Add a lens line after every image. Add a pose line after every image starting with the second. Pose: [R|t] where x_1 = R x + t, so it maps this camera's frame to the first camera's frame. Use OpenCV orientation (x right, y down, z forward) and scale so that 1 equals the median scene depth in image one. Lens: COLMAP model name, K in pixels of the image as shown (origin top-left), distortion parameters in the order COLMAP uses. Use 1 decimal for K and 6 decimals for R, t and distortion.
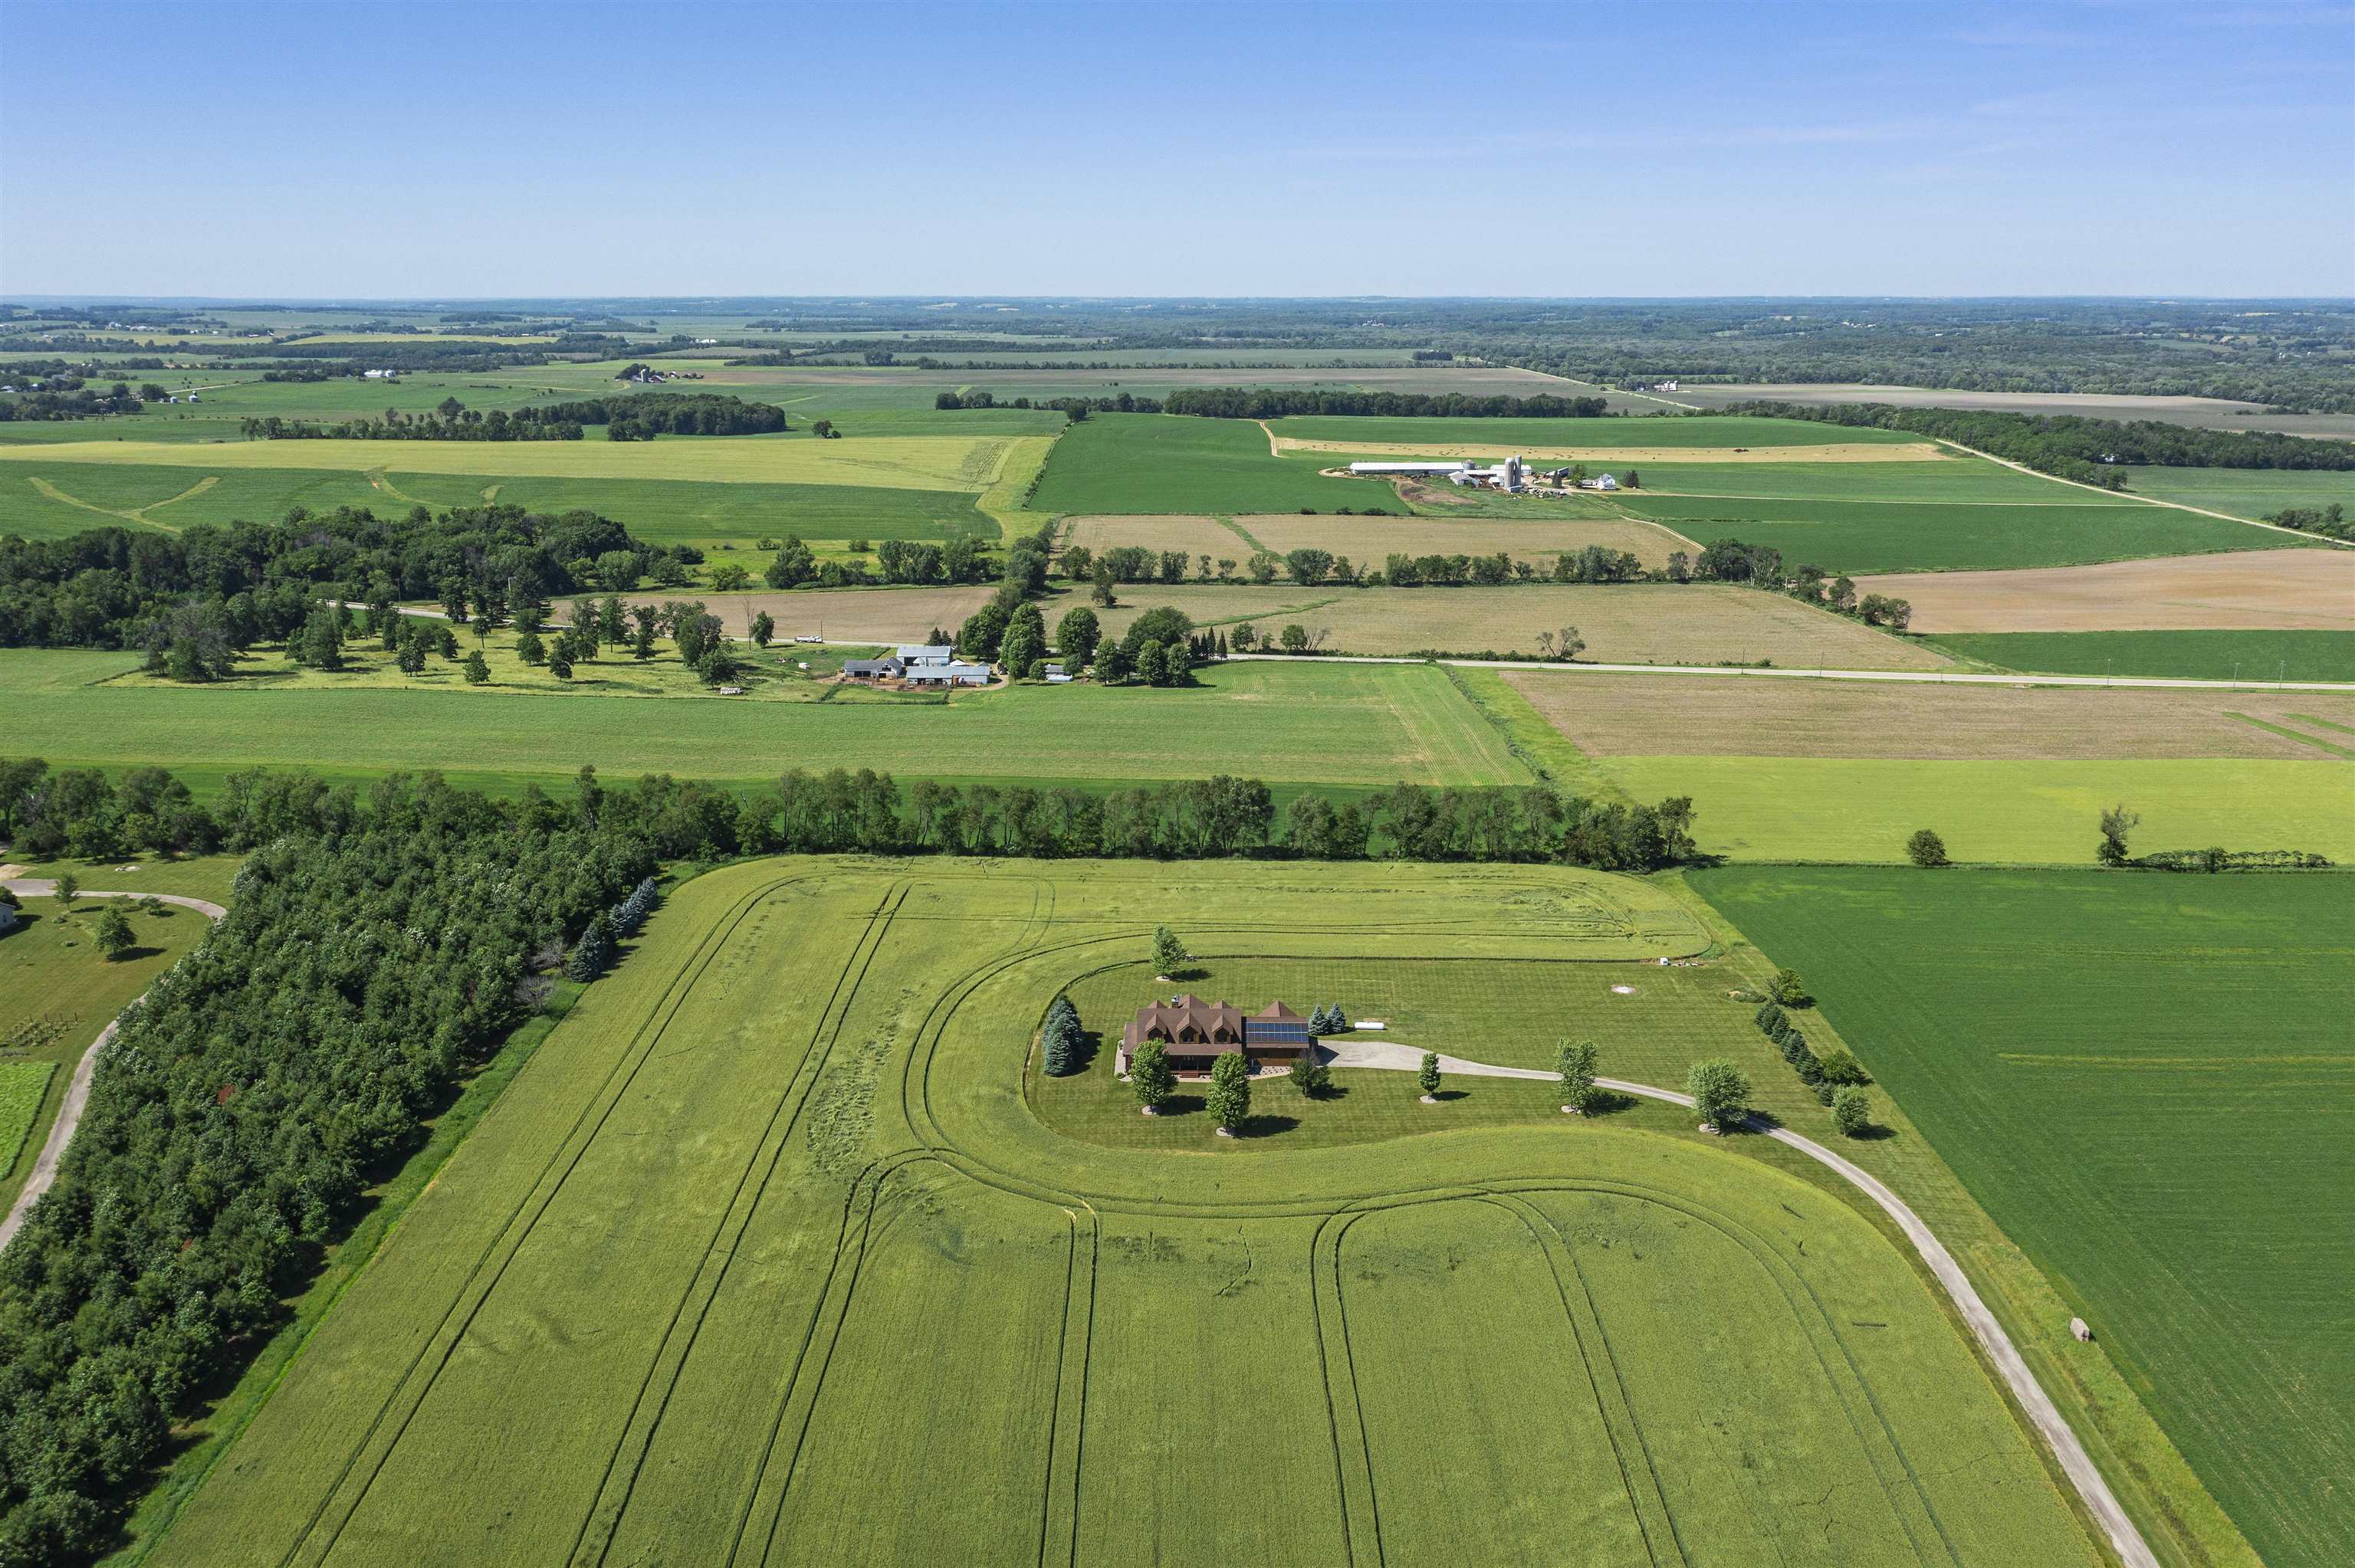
lens RADIAL K [[1873.3, 0, 1177.5], [0, 1873.3, 784.0], [0, 0, 1]] dist [-0.004316, 0.003211]
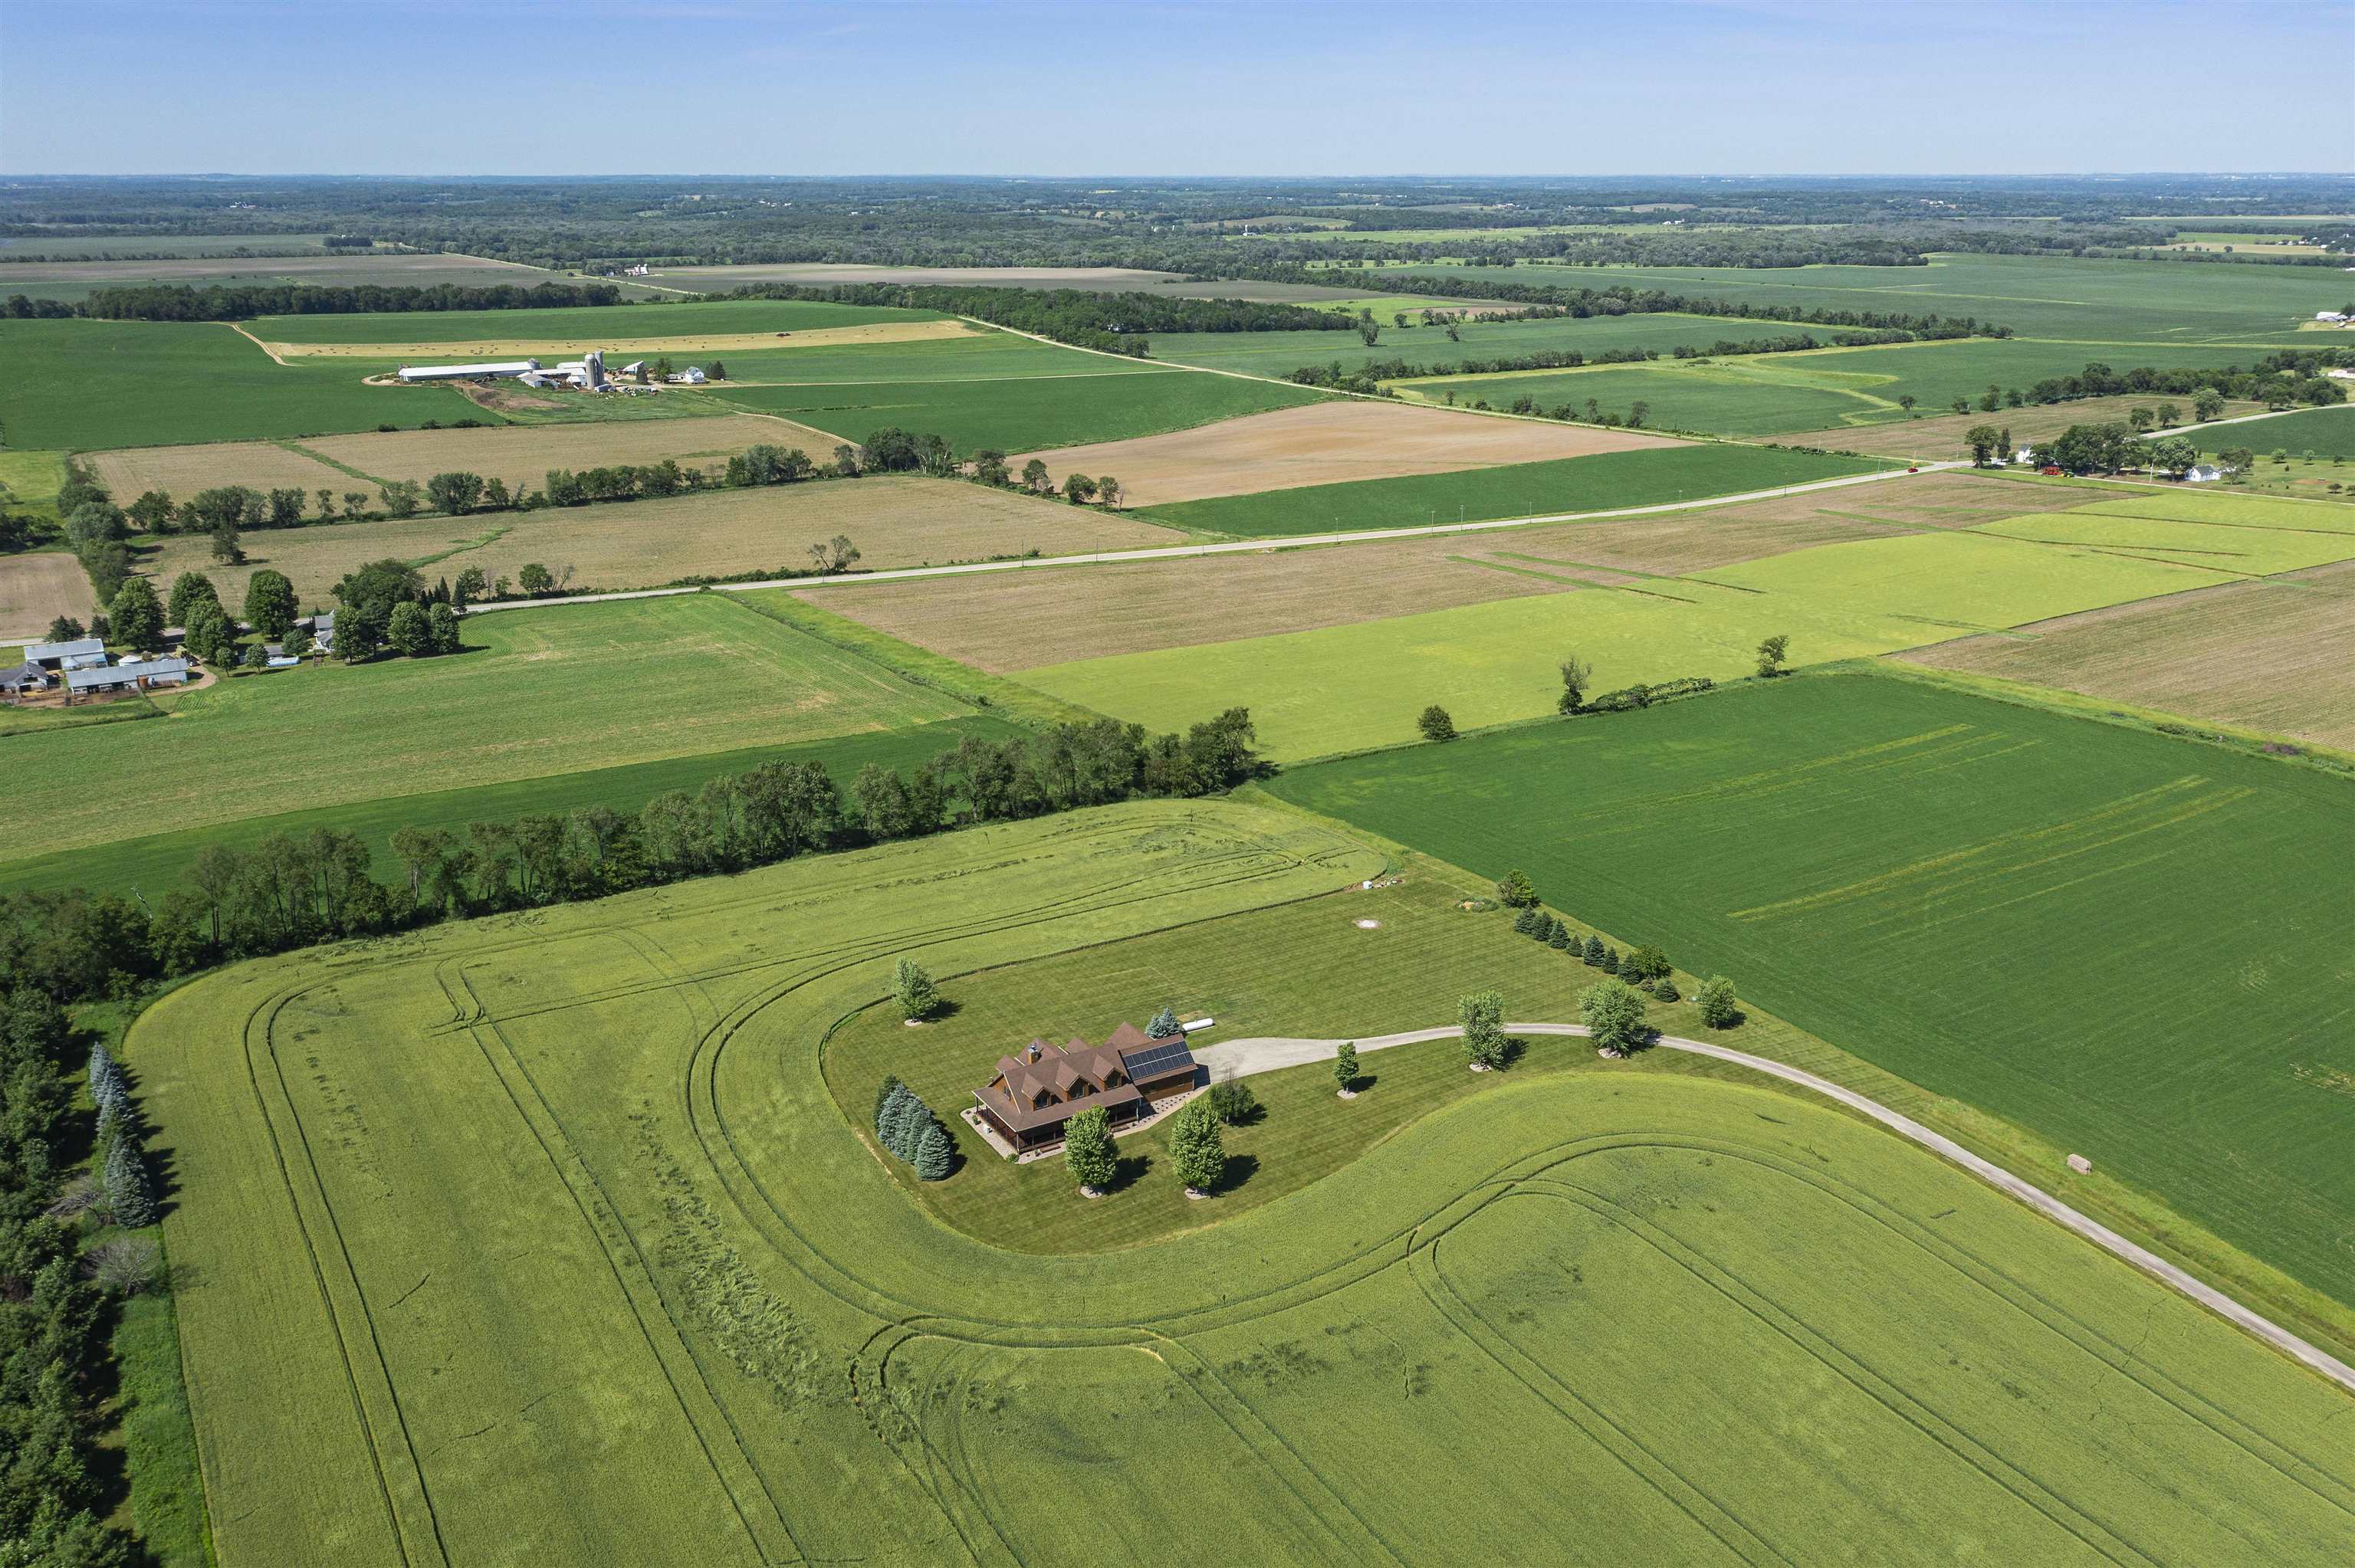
lens RADIAL K [[1867.3, 0, 1180.2], [0, 1867.3, 778.7], [0, 0, 1]] dist [-0.000105, 0.006240]
pose [[0.848007, -0.162185, 0.504559, -0.104192], [0.132695, 0.986676, 0.094137, -0.021857], [-0.513104, -0.012876, 0.858230, 0.079199]]
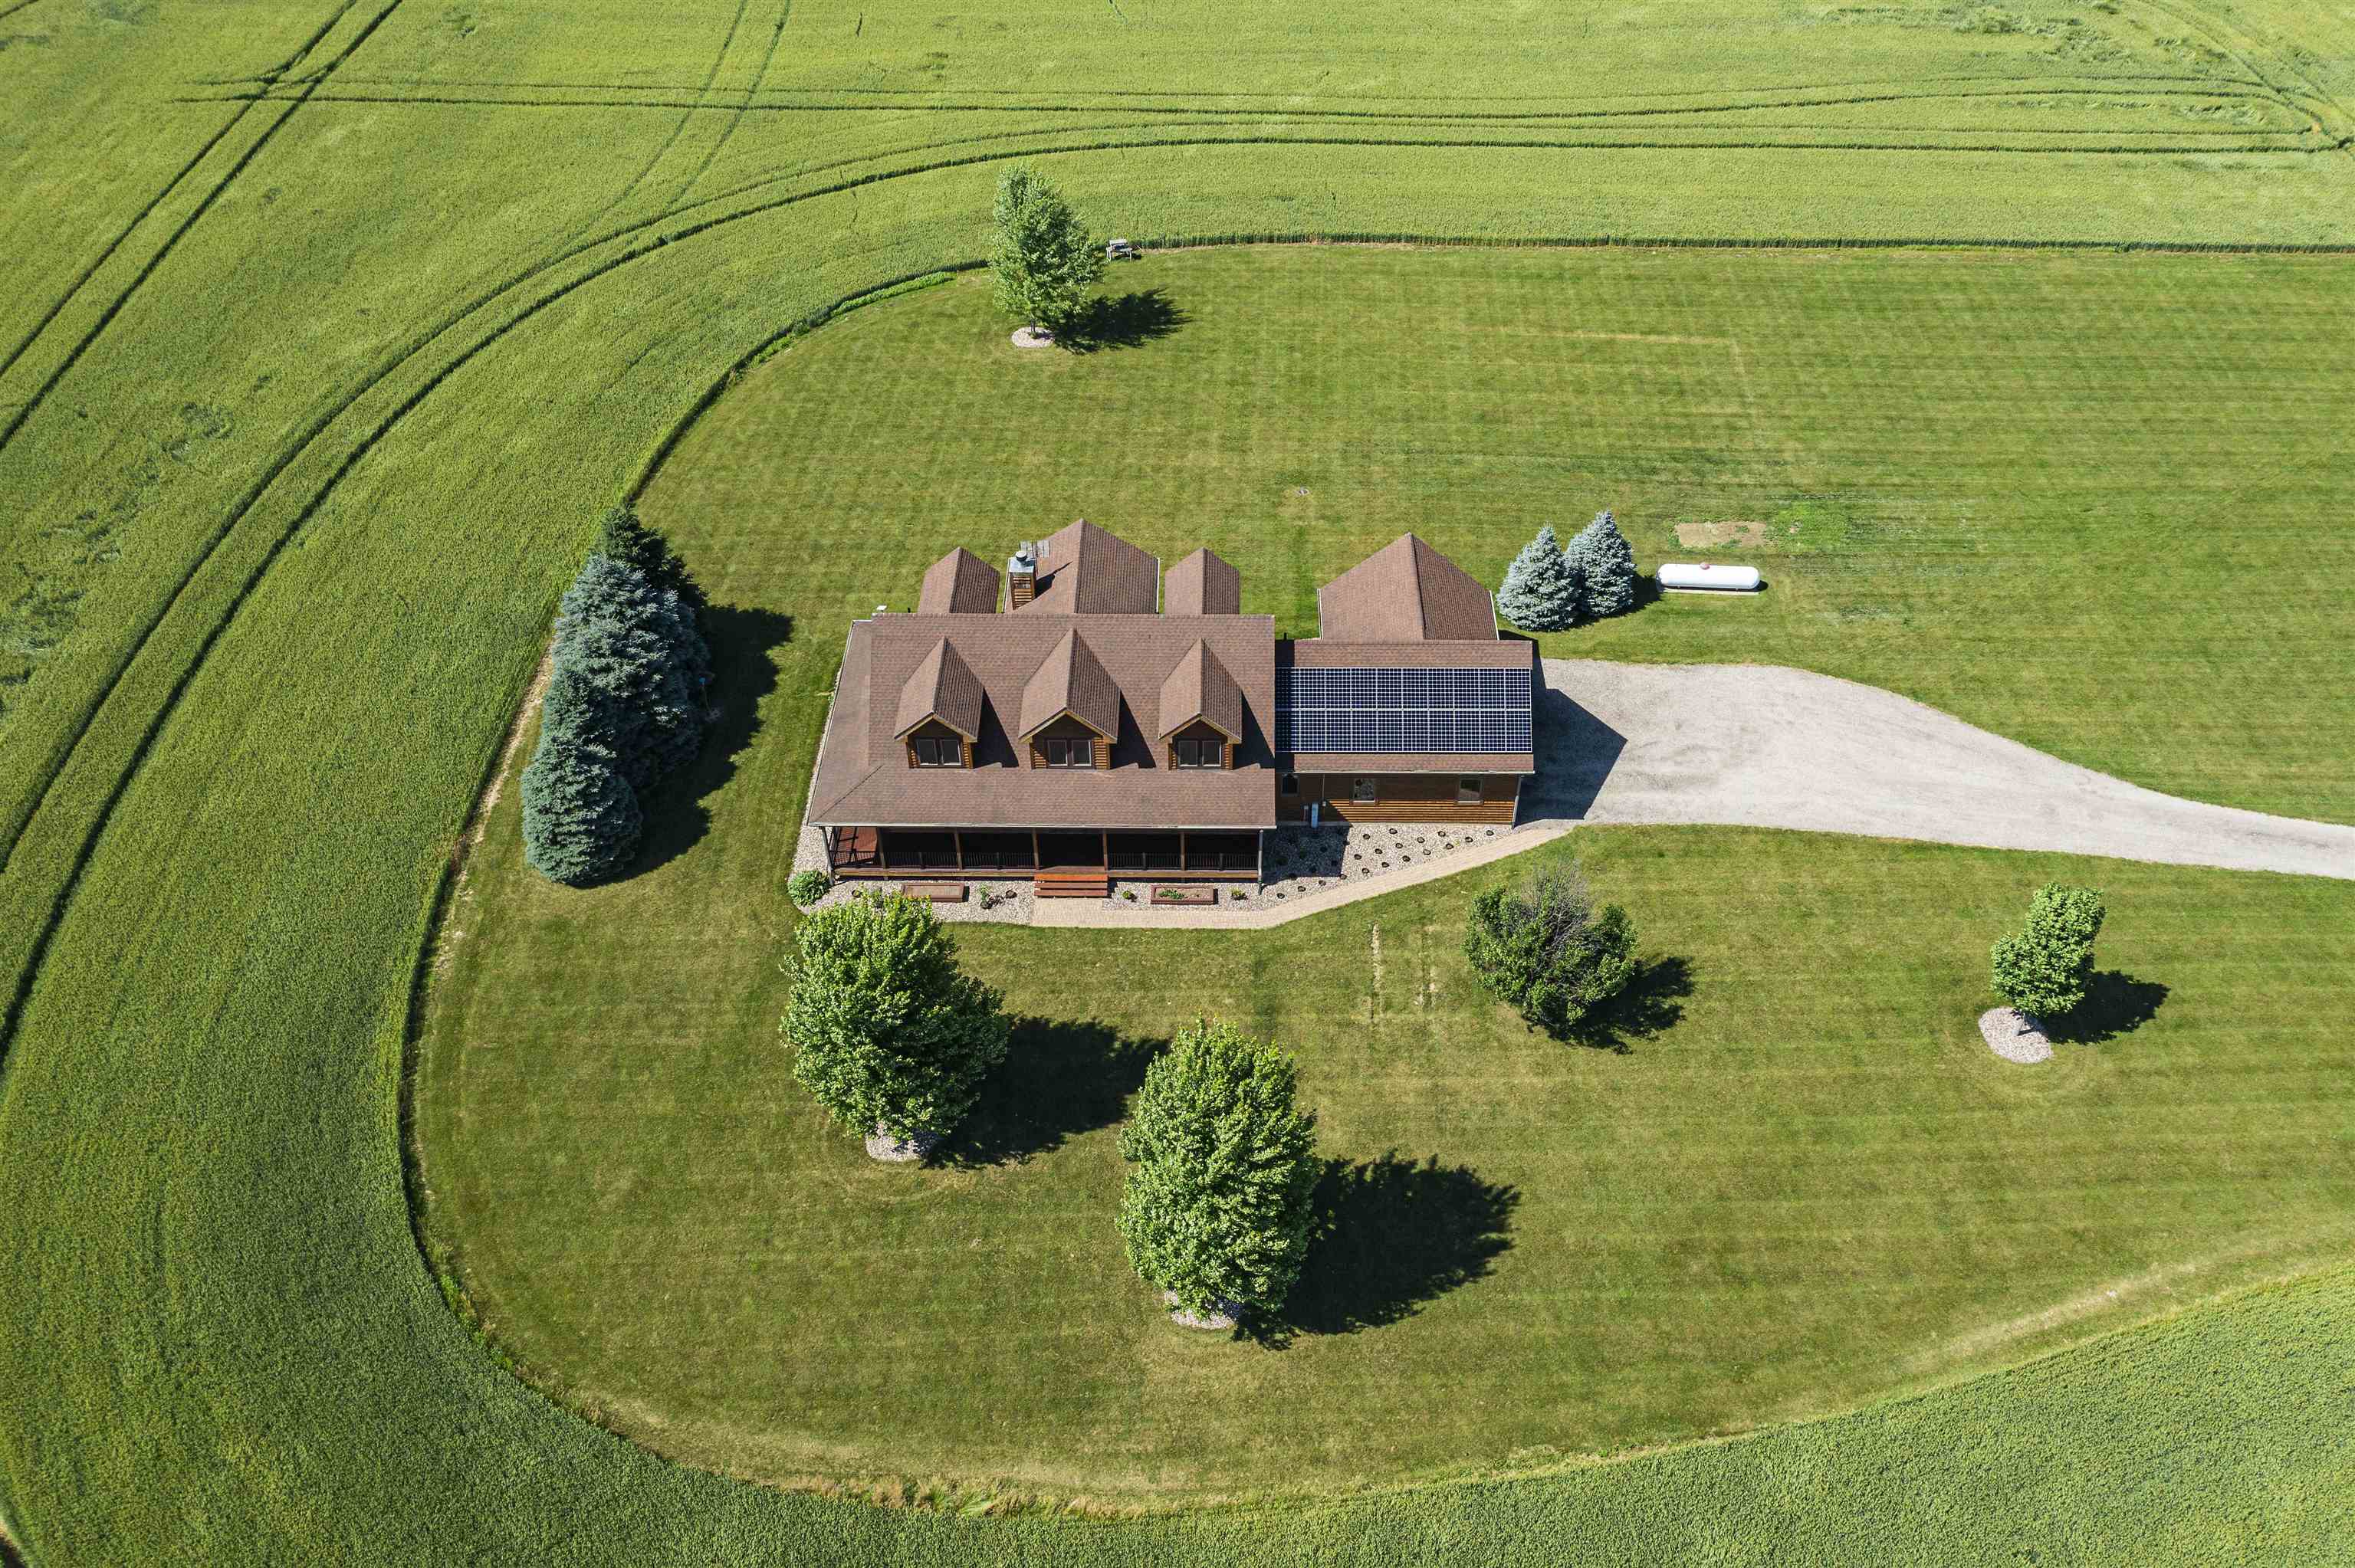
lens RADIAL K [[1857.1, 0, 1207.4], [0, 1857.1, 791.2], [0, 0, 1]] dist [0.000569, 0.008294]
pose [[0.999979, -0.005521, 0.003302, 0.007141], [0.003203, 0.872478, 0.488643, 0.005025], [-0.005579, -0.488623, 0.872477, 0.230467]]
